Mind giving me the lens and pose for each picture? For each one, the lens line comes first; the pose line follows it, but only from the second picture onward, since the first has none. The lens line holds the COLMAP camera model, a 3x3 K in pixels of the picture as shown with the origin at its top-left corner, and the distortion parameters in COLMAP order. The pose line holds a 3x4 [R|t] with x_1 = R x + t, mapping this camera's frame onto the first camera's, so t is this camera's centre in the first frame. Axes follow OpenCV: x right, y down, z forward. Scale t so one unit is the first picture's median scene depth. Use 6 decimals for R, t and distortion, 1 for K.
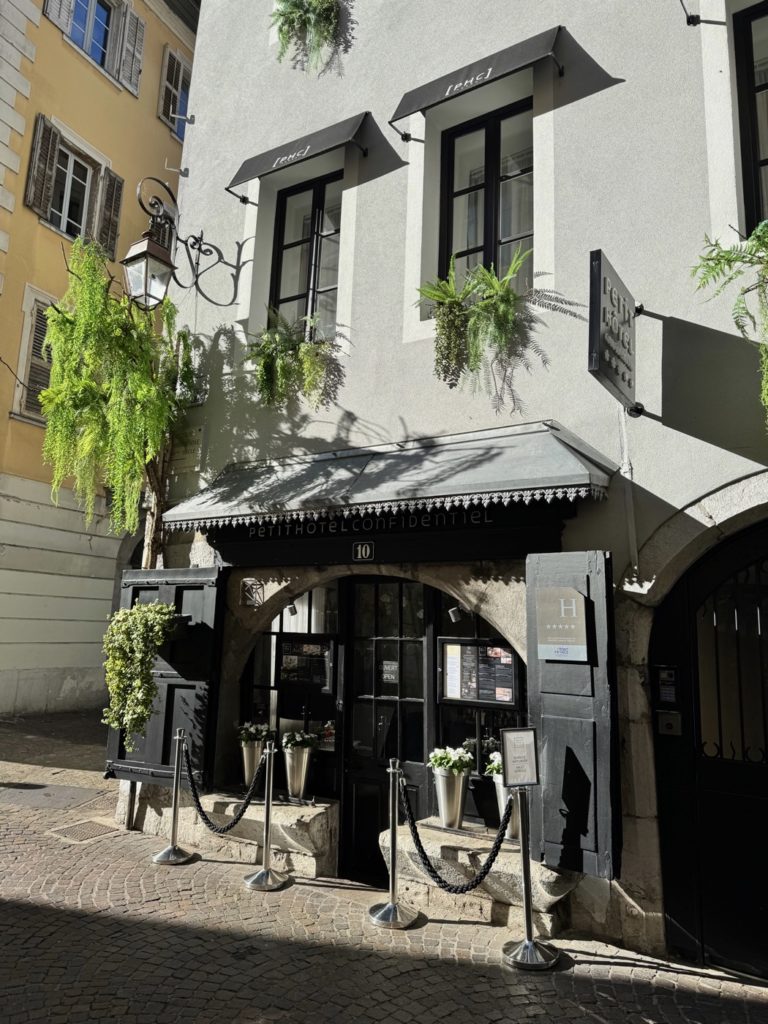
lens RADIAL K [[673.6, 0, 388.9], [0, 673.6, 517.9], [0, 0, 1]] dist [0.039486, -0.037629]
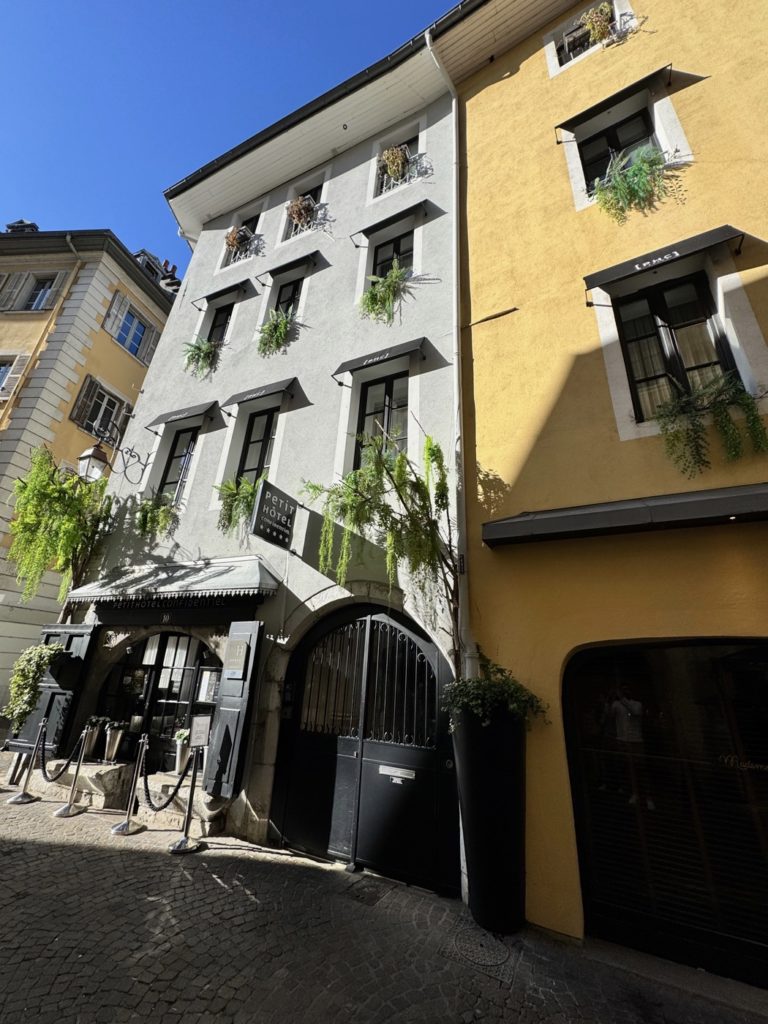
lens RADIAL K [[411.7, 0, 384.0], [0, 411.7, 512.0], [0, 0, 1]] dist [0.000858, 0.000127]
pose [[0.992523, 0.058922, 0.106896, 0.425815], [-0.036338, 0.978696, -0.202076, -0.029503], [-0.116526, 0.196680, 0.973519, -0.251870]]
